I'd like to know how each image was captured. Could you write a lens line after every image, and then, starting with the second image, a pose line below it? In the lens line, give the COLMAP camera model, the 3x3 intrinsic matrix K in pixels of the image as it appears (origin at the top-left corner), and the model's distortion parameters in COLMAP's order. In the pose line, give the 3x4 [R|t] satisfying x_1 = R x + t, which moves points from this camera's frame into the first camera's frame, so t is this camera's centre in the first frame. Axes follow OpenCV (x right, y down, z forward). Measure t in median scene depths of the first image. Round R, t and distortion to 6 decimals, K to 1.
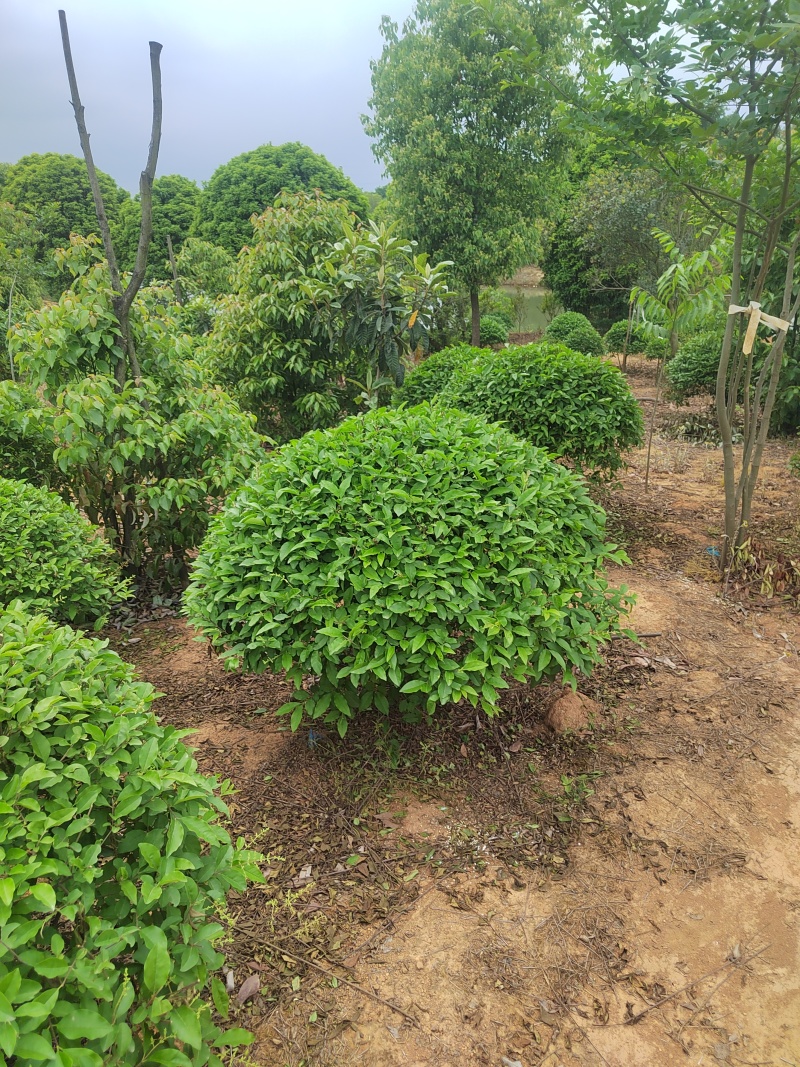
lens RADIAL K [[739.0, 0, 401.6], [0, 739.0, 533.5], [0, 0, 1]] dist [0.028636, -0.013892]
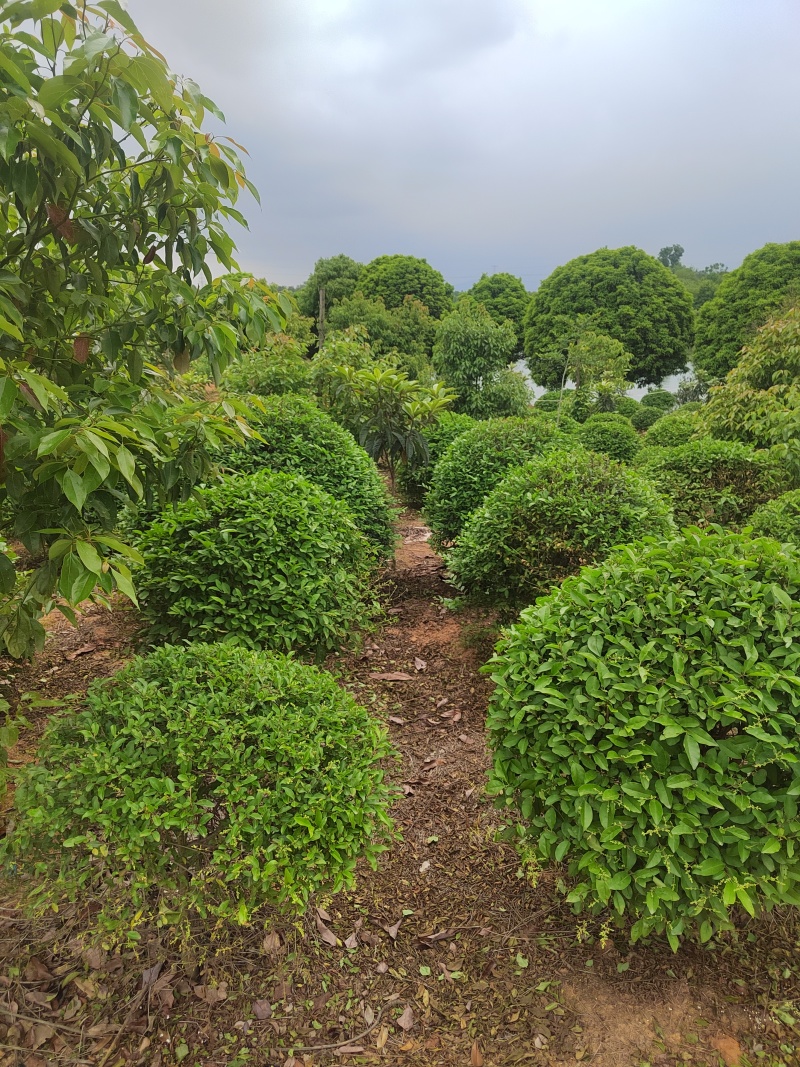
lens RADIAL K [[739.0, 0, 405.2], [0, 739.0, 531.6], [0, 0, 1]] dist [0.028636, -0.013892]
pose [[0.954486, 0.104514, -0.279345, -0.114622], [-0.133158, 0.987395, -0.085558, 0.032465], [0.266882, 0.118861, 0.956371, -0.097543]]
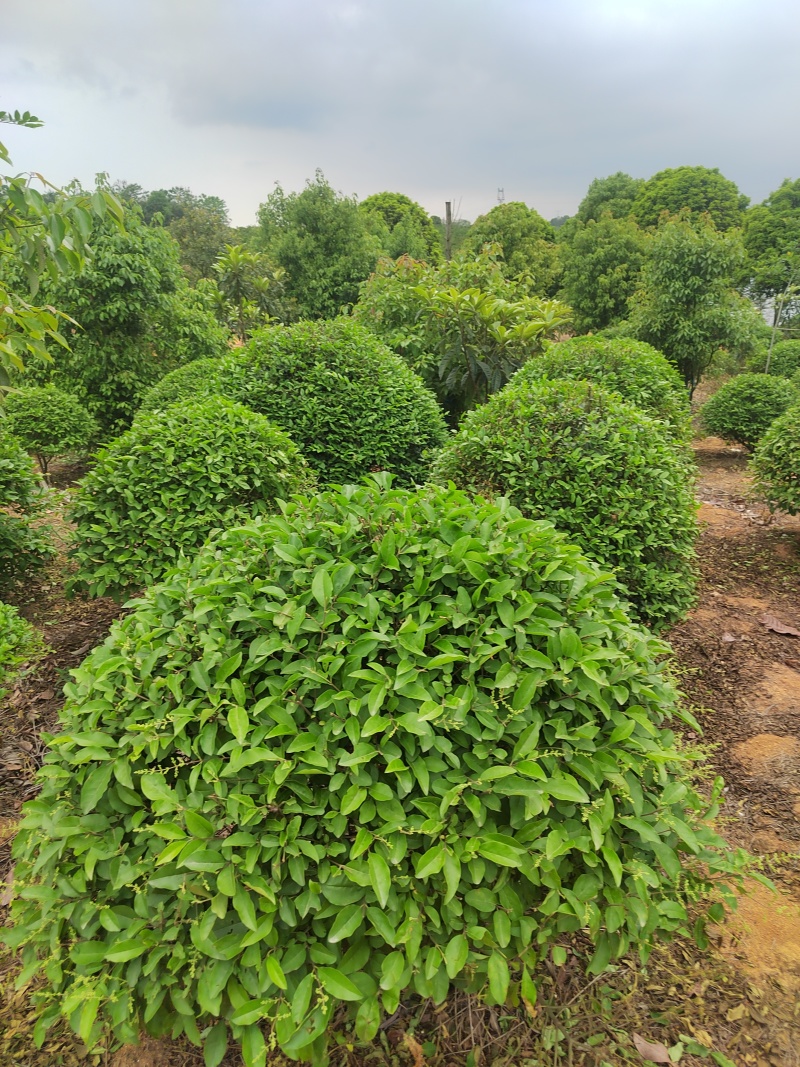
lens RADIAL K [[739.0, 0, 404.0], [0, 739.0, 536.2], [0, 0, 1]] dist [0.028636, -0.013892]
pose [[0.781590, 0.203668, -0.589607, -0.070775], [-0.207055, 0.976313, 0.062774, 0.021403], [0.588427, 0.073018, 0.805247, -0.056374]]
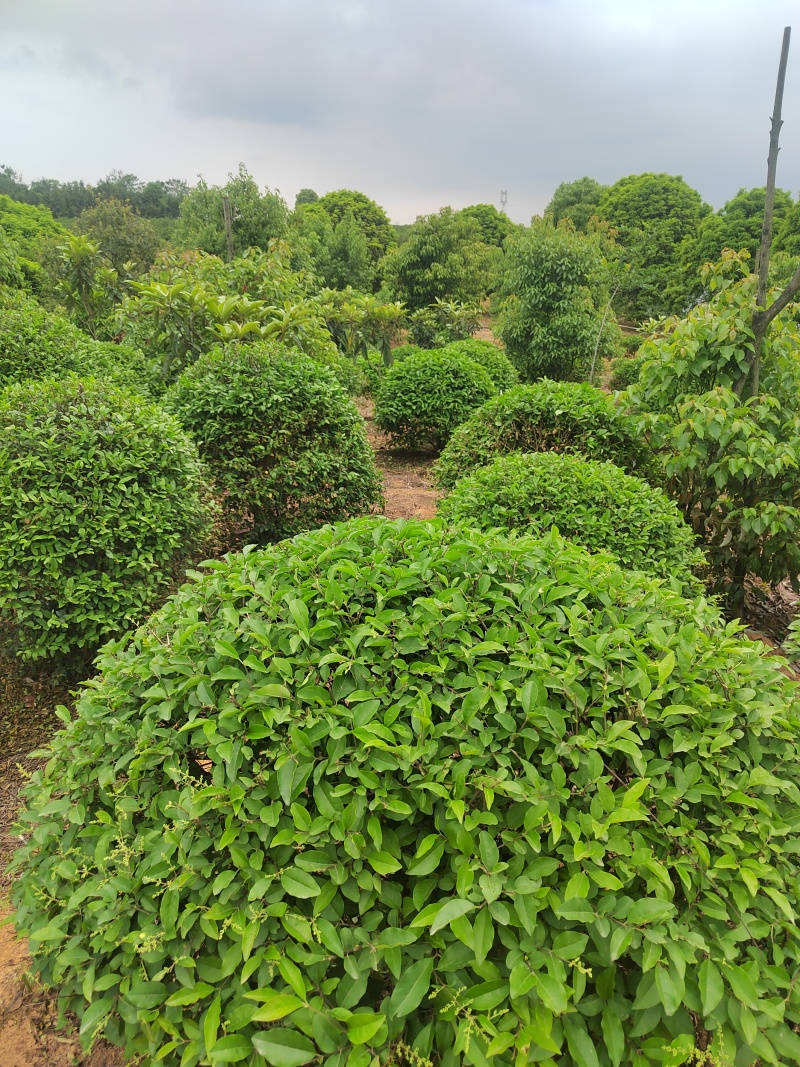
lens RADIAL K [[739.0, 0, 402.3], [0, 739.0, 532.3], [0, 0, 1]] dist [0.028636, -0.013892]
pose [[0.780445, 0.222140, -0.584430, -0.016629], [-0.232882, 0.970774, 0.057999, 0.002533], [0.580234, 0.090839, 0.809368, -0.006447]]
